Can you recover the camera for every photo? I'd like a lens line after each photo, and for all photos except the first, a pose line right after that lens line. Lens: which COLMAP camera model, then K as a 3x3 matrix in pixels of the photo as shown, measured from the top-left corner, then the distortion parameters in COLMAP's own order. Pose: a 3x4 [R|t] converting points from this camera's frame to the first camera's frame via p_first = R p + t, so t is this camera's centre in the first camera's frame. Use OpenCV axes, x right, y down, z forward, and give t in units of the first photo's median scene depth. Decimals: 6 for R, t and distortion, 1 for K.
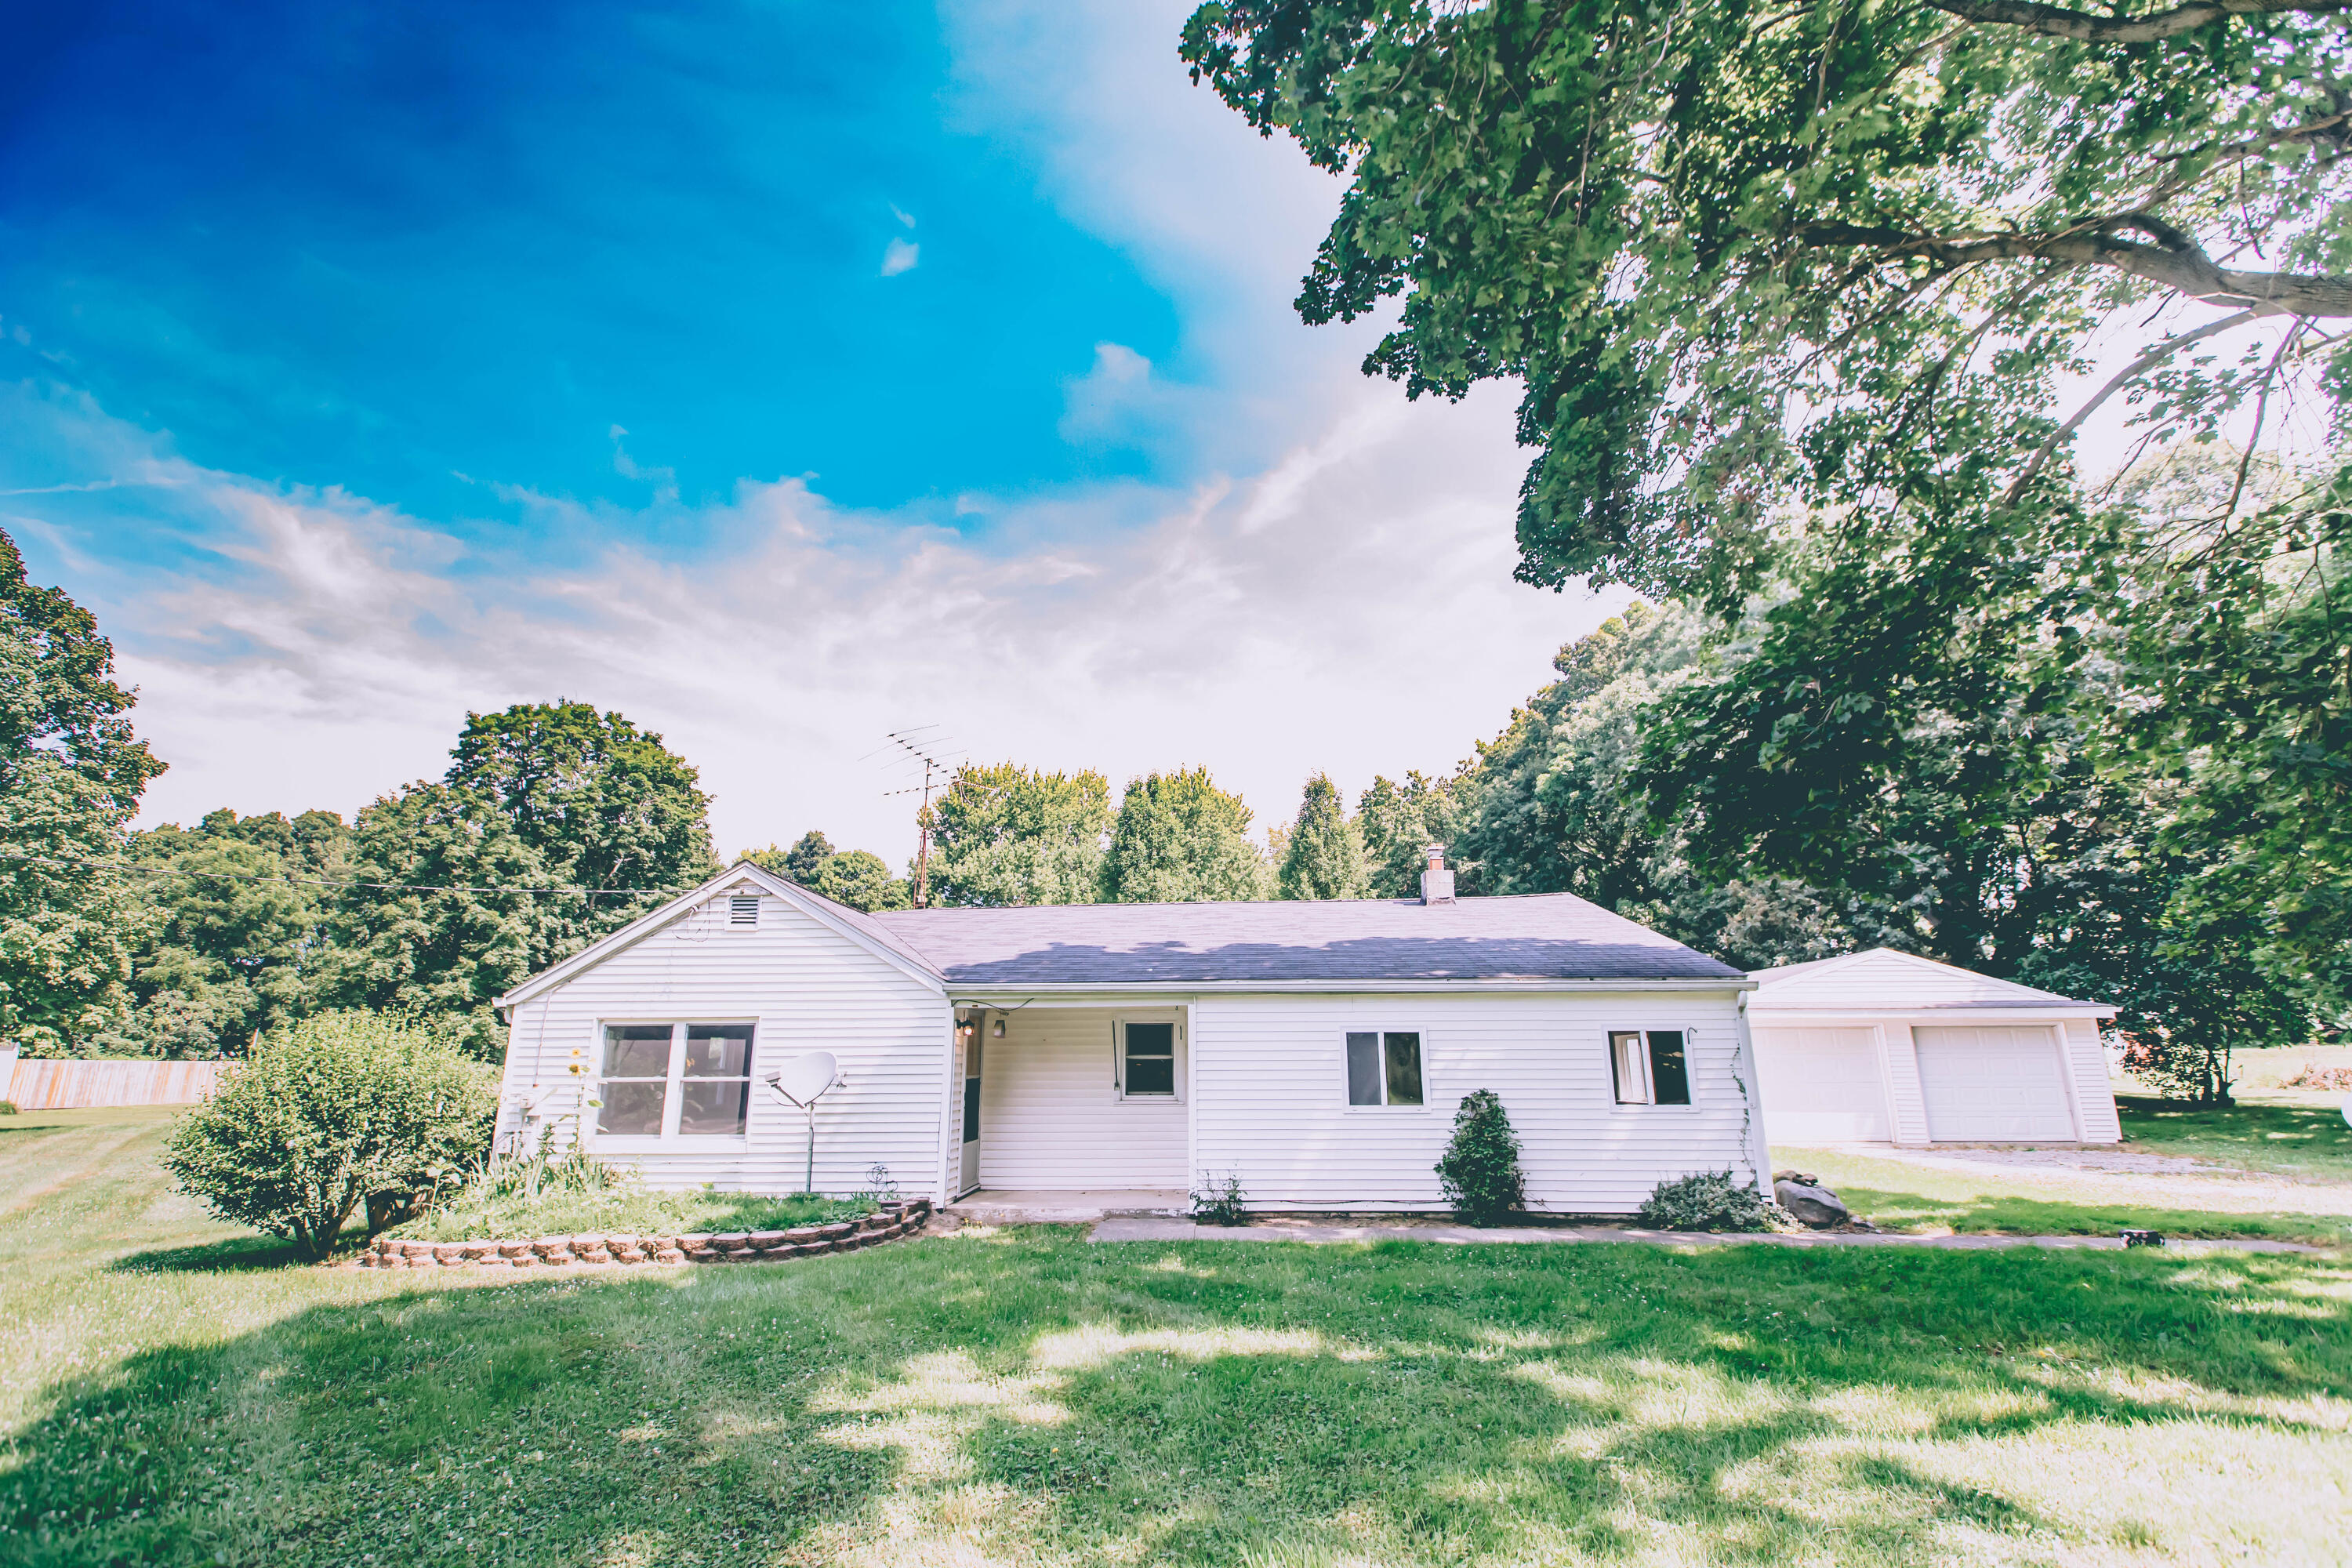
lens RADIAL K [[1054.0, 0, 1176.0], [0, 1054.0, 784.0], [0, 0, 1]] dist [0.001849, 0.000367]
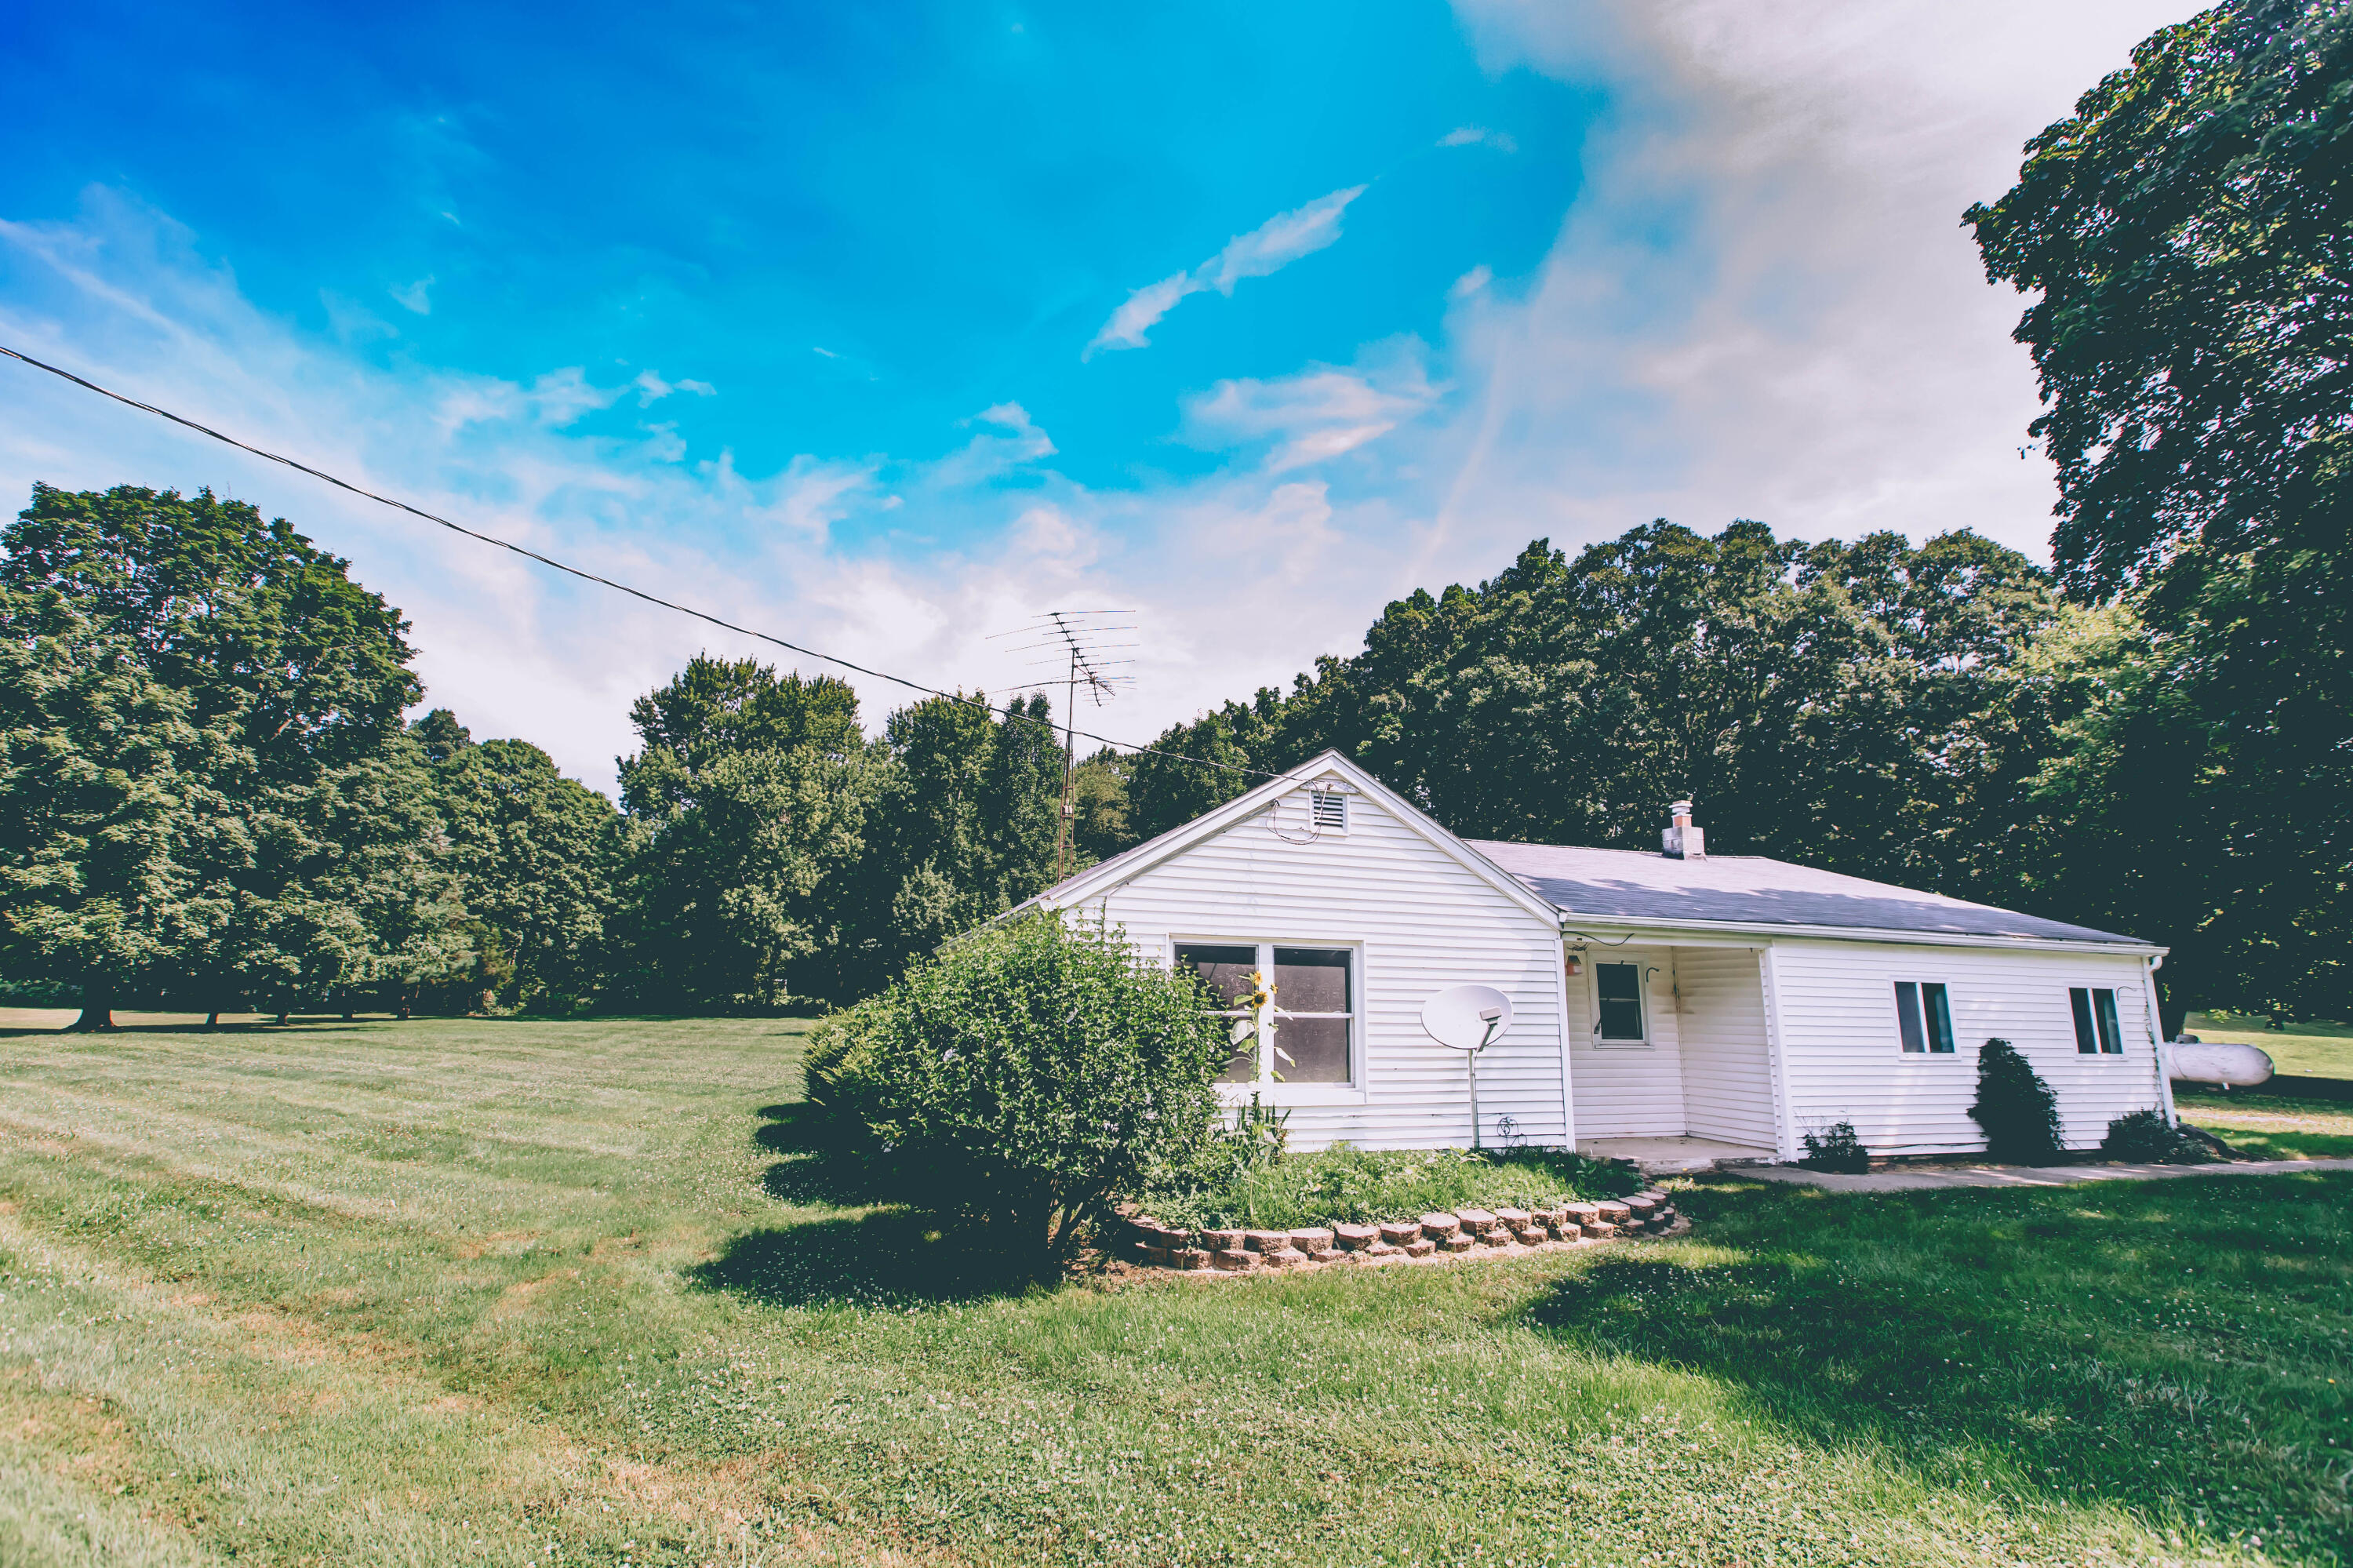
lens RADIAL K [[1067.0, 0, 1176.5], [0, 1067.0, 784.0], [0, 0, 1]] dist [-0.000129, -0.000167]
pose [[0.932256, 0.095074, 0.349084, -0.234216], [-0.113730, 0.992954, 0.033292, 0.024965], [-0.343459, -0.070738, 0.936500, 0.079358]]
